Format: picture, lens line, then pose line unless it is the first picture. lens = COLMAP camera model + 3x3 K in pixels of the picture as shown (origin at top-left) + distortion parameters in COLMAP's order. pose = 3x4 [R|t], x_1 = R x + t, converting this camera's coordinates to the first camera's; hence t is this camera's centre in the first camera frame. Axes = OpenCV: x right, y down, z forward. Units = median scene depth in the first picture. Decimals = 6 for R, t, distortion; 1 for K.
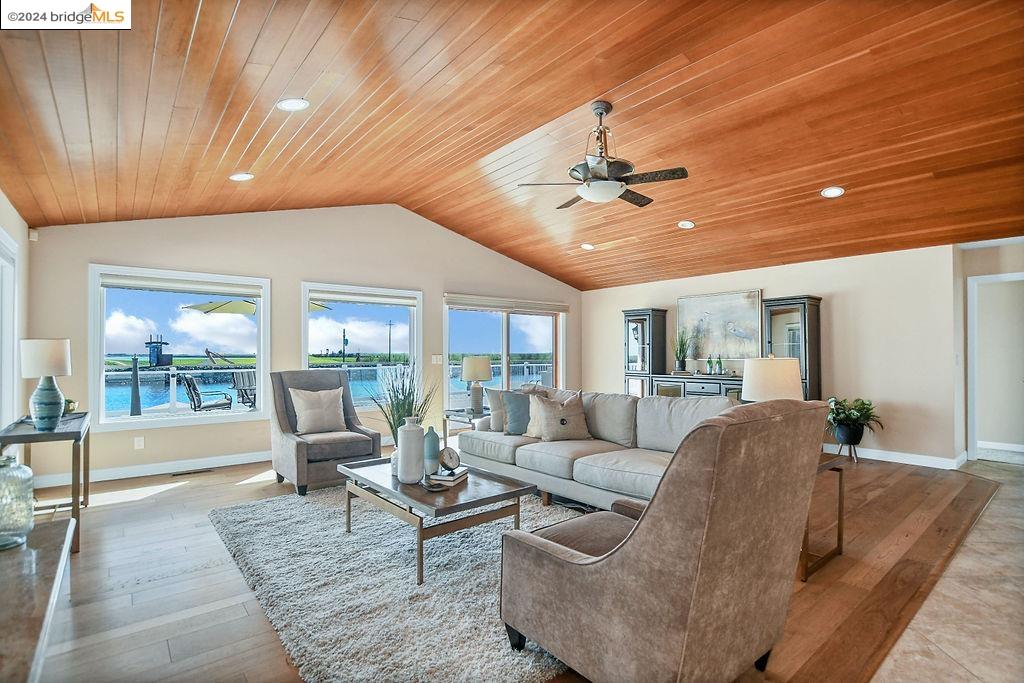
lens RADIAL K [[474.8, 0, 505.6], [0, 474.8, 344.0], [0, 0, 1]] dist [-0.010414, -0.000022]
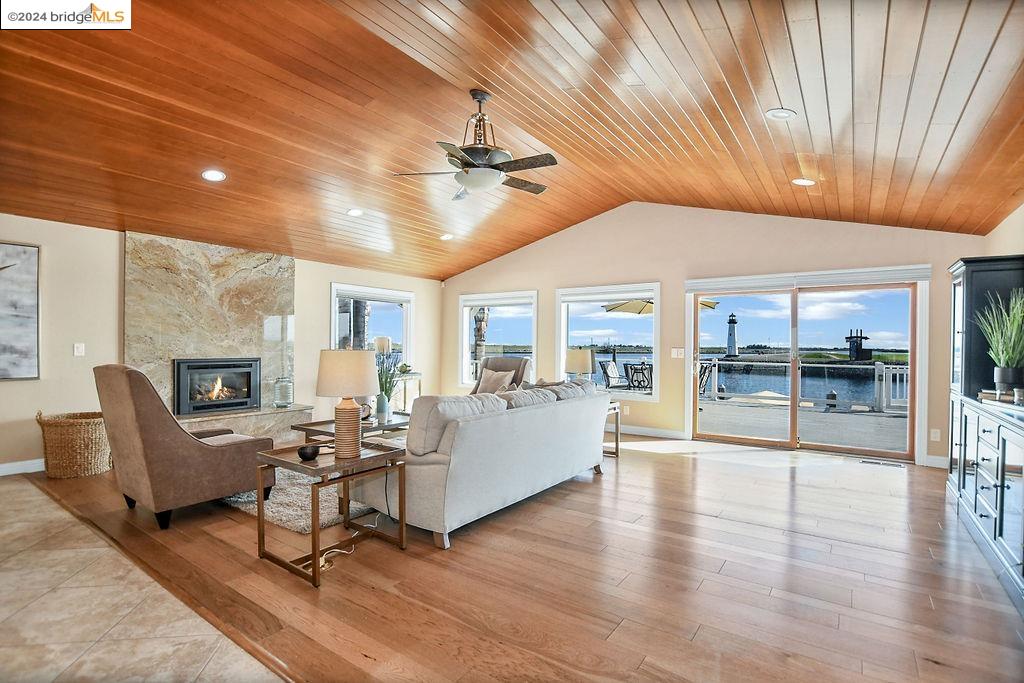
lens RADIAL K [[474.8, 0, 515.1], [0, 474.8, 344.8], [0, 0, 1]] dist [-0.010414, -0.000022]
pose [[0.283476, 0.009167, -0.958935, 1.109715], [0.003776, 0.999936, 0.010675, 0.007161], [0.958972, -0.006647, 0.283424, 0.765178]]
